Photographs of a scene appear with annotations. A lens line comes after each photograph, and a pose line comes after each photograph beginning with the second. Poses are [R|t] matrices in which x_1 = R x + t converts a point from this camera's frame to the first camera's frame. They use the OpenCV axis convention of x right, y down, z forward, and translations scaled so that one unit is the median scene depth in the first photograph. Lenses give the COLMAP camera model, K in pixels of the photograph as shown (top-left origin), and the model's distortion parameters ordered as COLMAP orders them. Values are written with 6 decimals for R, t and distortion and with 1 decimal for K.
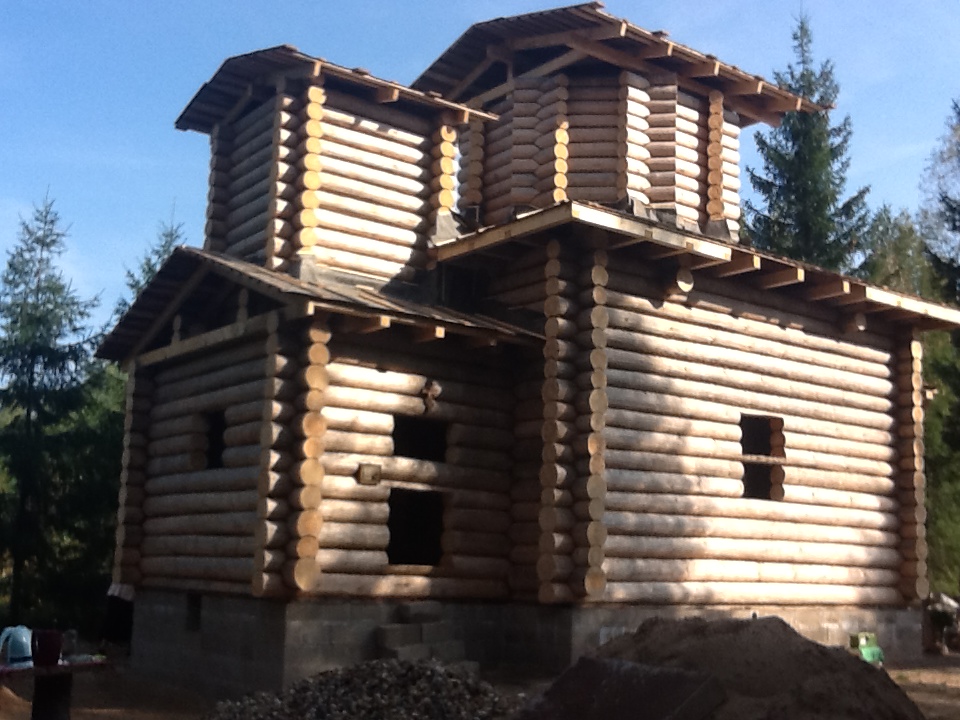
lens RADIAL K [[1203.7, 0, 480.0], [0, 1203.7, 360.0], [0, 0, 1]] dist [-0.005227, -0.217776]
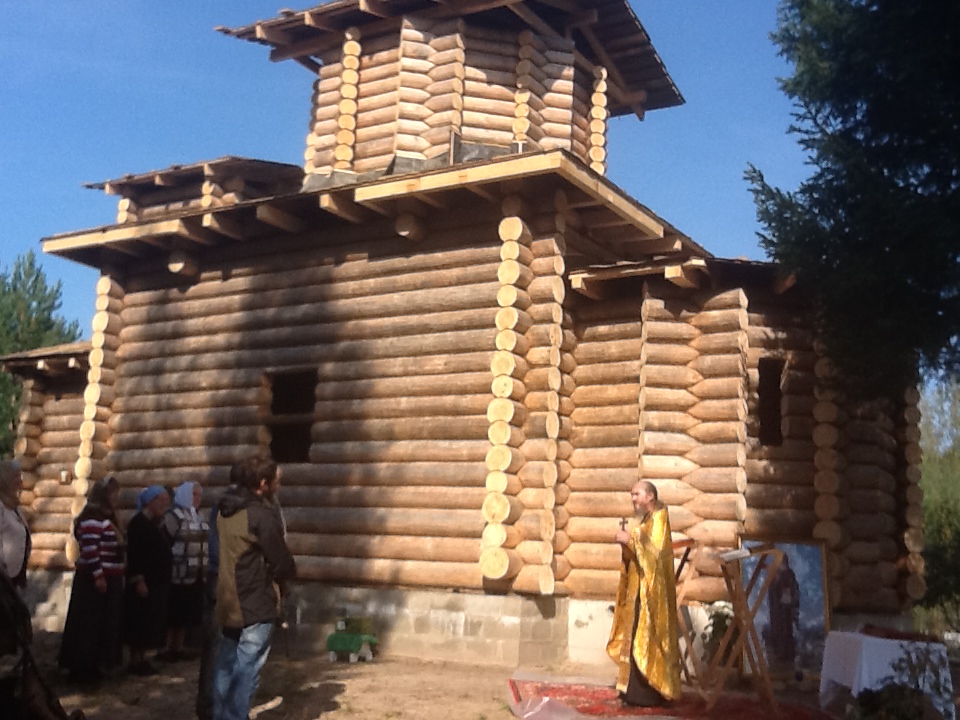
lens RADIAL K [[1167.0, 0, 480.0], [0, 1167.0, 360.0], [0, 0, 1]] dist [-0.013678, -0.000605]
pose [[0.362322, -0.185913, -0.913323, 1.083637], [0.132663, 0.980215, -0.146901, 0.185487], [0.922564, -0.067939, 0.379817, 0.793916]]
